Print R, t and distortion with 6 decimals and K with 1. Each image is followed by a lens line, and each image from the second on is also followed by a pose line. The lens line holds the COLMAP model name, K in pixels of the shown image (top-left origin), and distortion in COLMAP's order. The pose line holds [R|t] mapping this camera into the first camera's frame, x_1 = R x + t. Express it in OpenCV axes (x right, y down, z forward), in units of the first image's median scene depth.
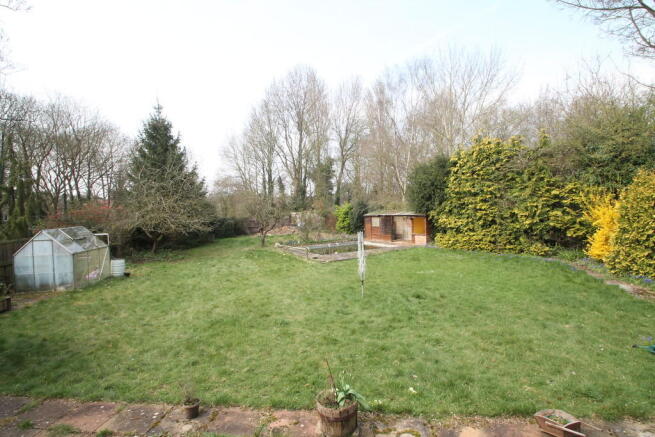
lens RADIAL K [[325.1, 0, 325.5], [0, 325.1, 217.2], [0, 0, 1]] dist [-0.001061, -0.001372]
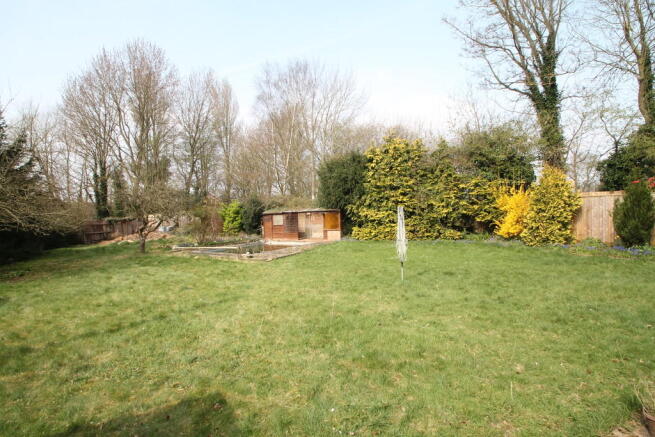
lens RADIAL K [[325.1, 0, 327.3], [0, 325.1, 217.1], [0, 0, 1]] dist [-0.001061, -0.001372]
pose [[0.863063, -0.003148, 0.505087, -0.269533], [0.020170, 0.999398, -0.028238, 0.050157], [-0.504694, 0.034559, 0.862606, 0.180305]]
